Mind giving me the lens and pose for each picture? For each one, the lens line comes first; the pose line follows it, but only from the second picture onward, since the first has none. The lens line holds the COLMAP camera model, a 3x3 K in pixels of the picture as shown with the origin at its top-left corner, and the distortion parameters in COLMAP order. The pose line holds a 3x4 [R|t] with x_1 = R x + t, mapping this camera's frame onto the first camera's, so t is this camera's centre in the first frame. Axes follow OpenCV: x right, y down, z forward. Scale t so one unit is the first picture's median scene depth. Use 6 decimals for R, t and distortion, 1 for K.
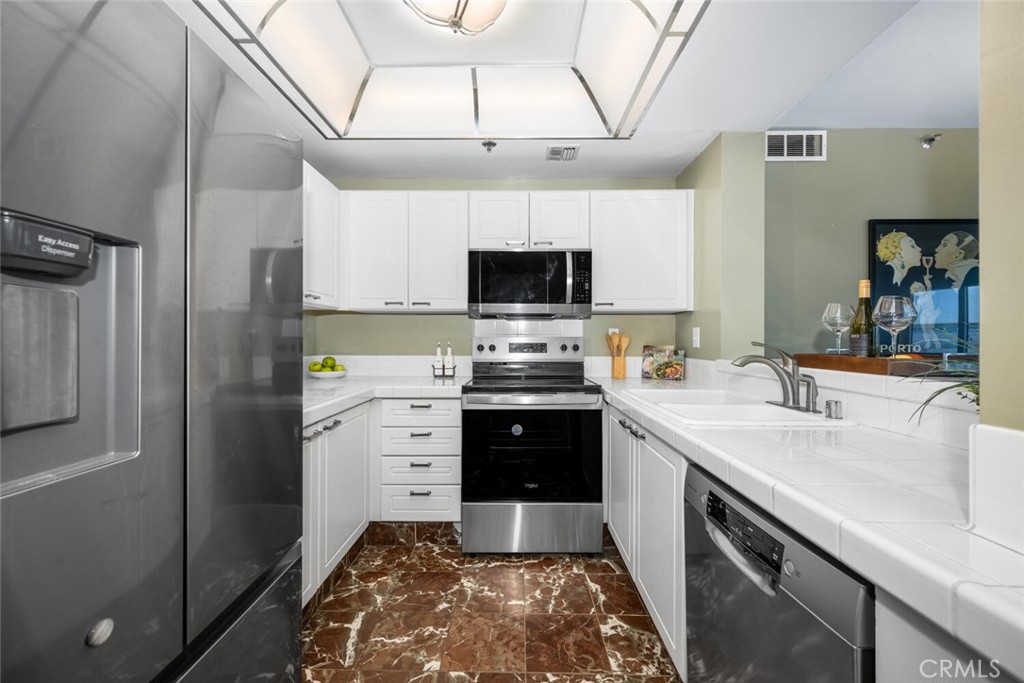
lens RADIAL K [[405.8, 0, 515.4], [0, 405.8, 337.1], [0, 0, 1]] dist [-0.000790, -0.000346]
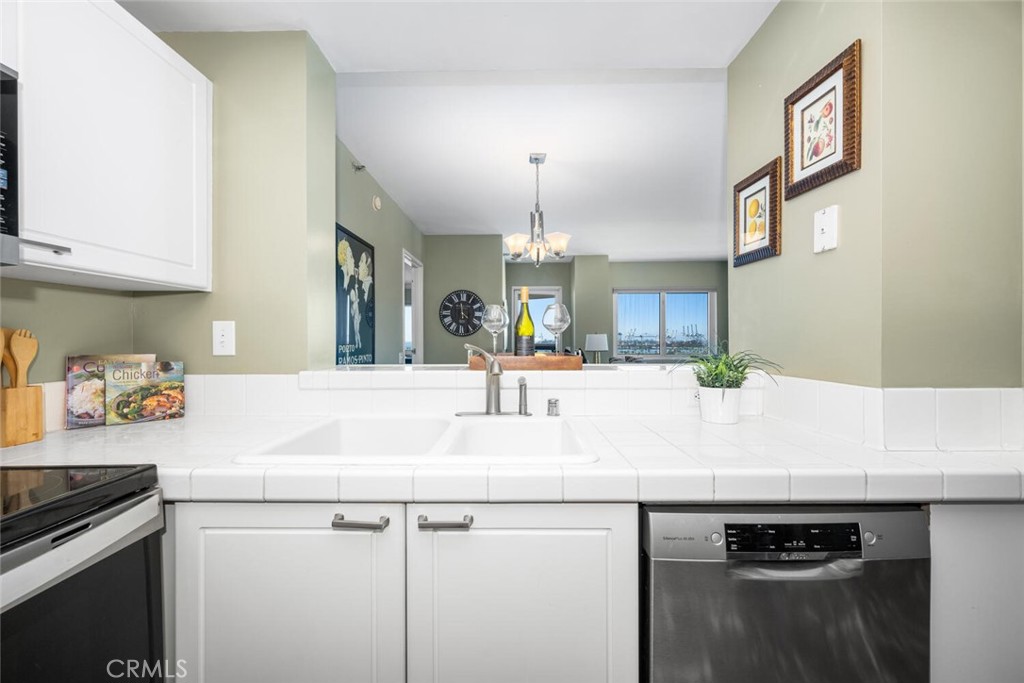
lens RADIAL K [[405.8, 0, 509.9], [0, 405.8, 336.2], [0, 0, 1]] dist [-0.000790, -0.000346]
pose [[0.004080, 0.006675, 0.999969, -0.134528], [-0.001601, 0.999976, -0.006669, 0.001612], [-0.999990, -0.001574, 0.004091, 0.557446]]
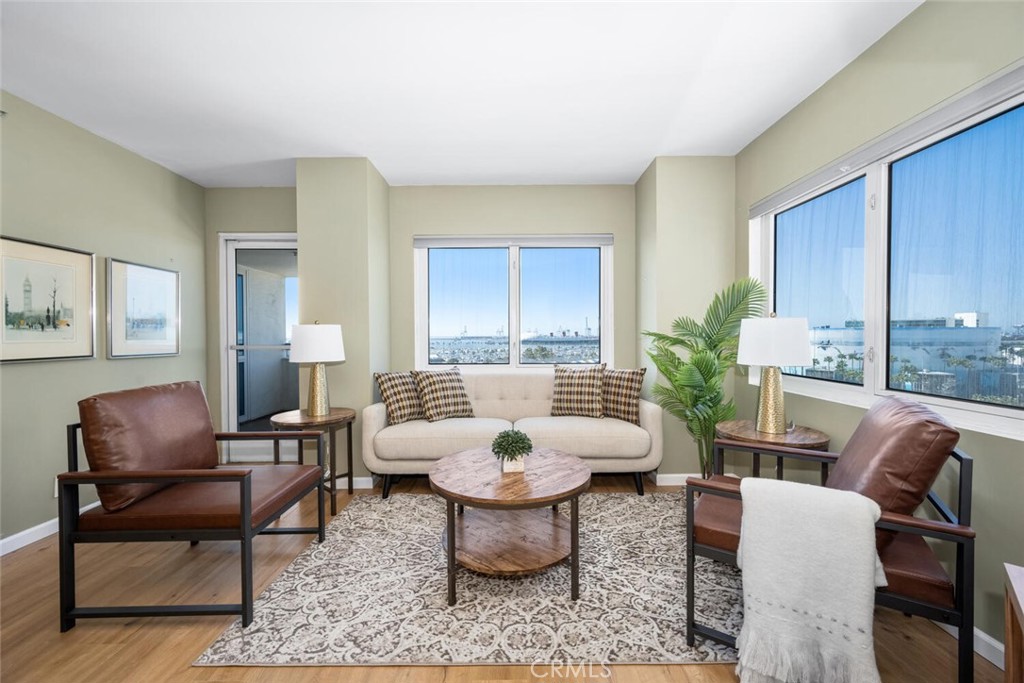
lens RADIAL K [[405.8, 0, 516.5], [0, 405.8, 341.1], [0, 0, 1]] dist [-0.000790, -0.000346]
pose [[-0.016223, -0.017416, 0.999717, 1.182189], [-0.000717, 0.999848, 0.017407, -0.002041], [-0.999868, -0.000435, -0.016233, -0.463592]]
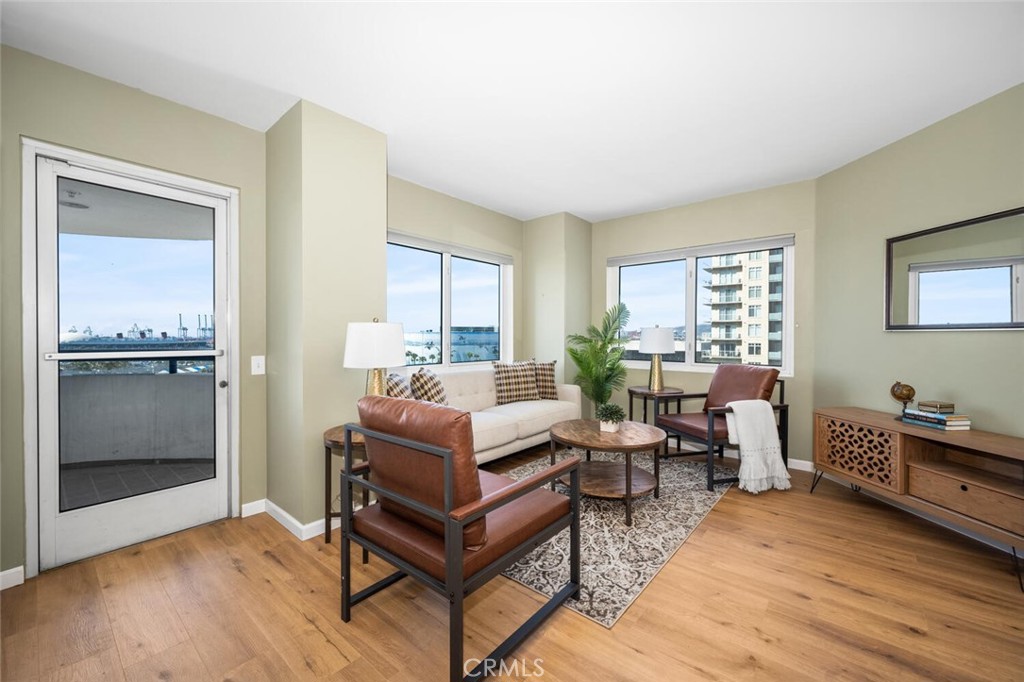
lens RADIAL K [[405.8, 0, 514.3], [0, 405.8, 339.2], [0, 0, 1]] dist [-0.000790, -0.000346]
pose [[-0.772266, -0.007683, 0.635253, 1.458461], [-0.005708, 0.999970, 0.005155, 0.004290], [-0.635273, 0.000355, -0.772287, 0.557744]]
